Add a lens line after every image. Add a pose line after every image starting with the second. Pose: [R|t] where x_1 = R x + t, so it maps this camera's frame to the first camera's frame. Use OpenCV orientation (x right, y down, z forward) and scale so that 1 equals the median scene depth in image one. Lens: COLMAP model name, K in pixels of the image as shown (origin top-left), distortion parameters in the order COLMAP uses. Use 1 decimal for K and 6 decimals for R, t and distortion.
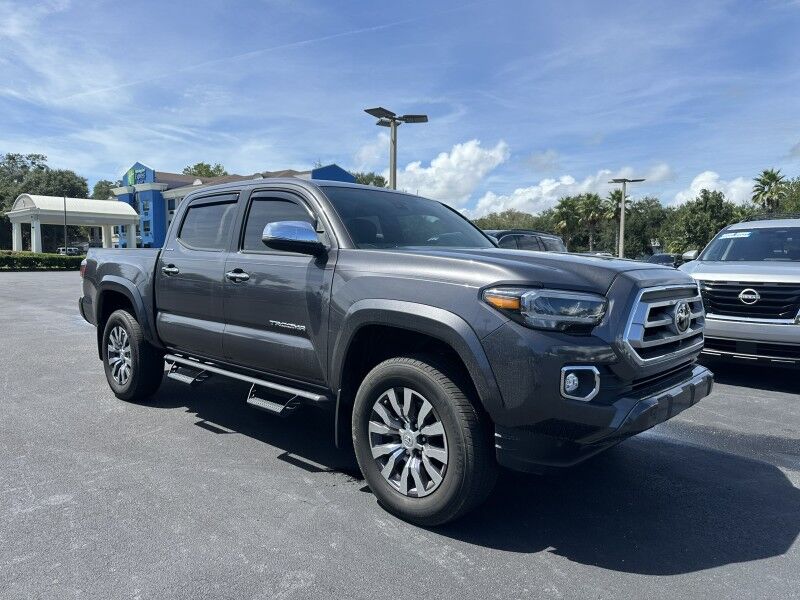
lens RADIAL K [[571.5, 0, 412.2], [0, 571.5, 304.4], [0, 0, 1]] dist [0.026313, -0.045173]
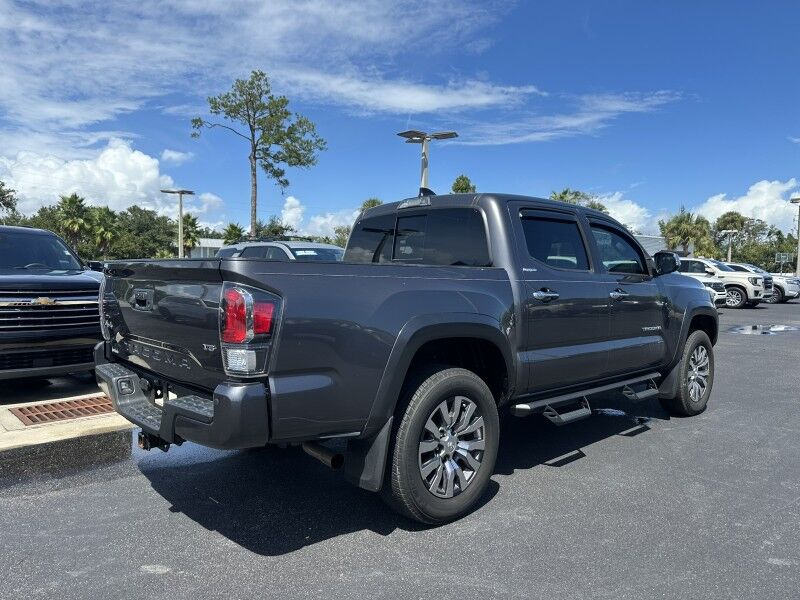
lens RADIAL K [[571.5, 0, 395.1], [0, 571.5, 319.4], [0, 0, 1]] dist [0.026313, -0.045173]
pose [[0.059849, -0.084333, 0.994639, -0.297864], [0.059767, 0.994940, 0.080762, -0.025000], [-0.996417, 0.054613, 0.064586, 0.280206]]
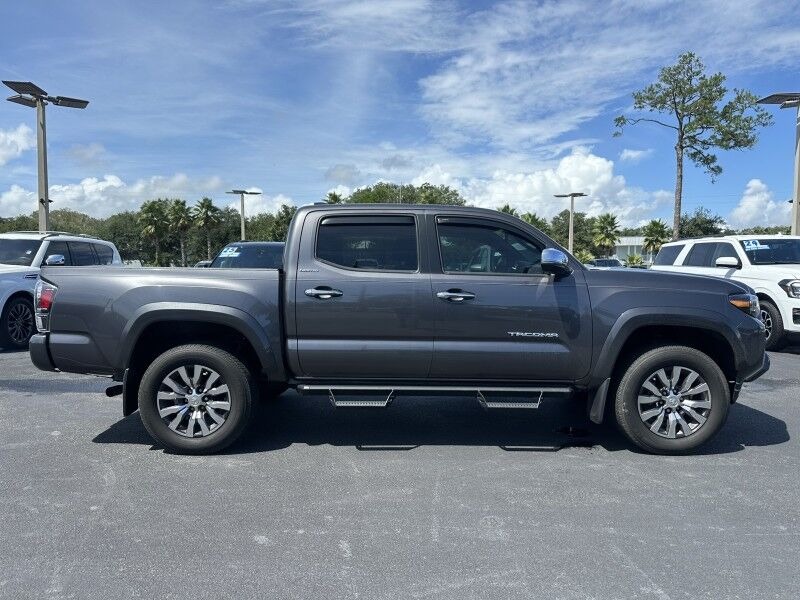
lens RADIAL K [[571.5, 0, 397.7], [0, 571.5, 308.7], [0, 0, 1]] dist [0.026313, -0.045173]
pose [[0.732190, -0.052373, 0.679084, -0.229916], [0.054034, 0.998363, 0.018737, -0.010422], [-0.678954, 0.022975, 0.733821, 0.058399]]
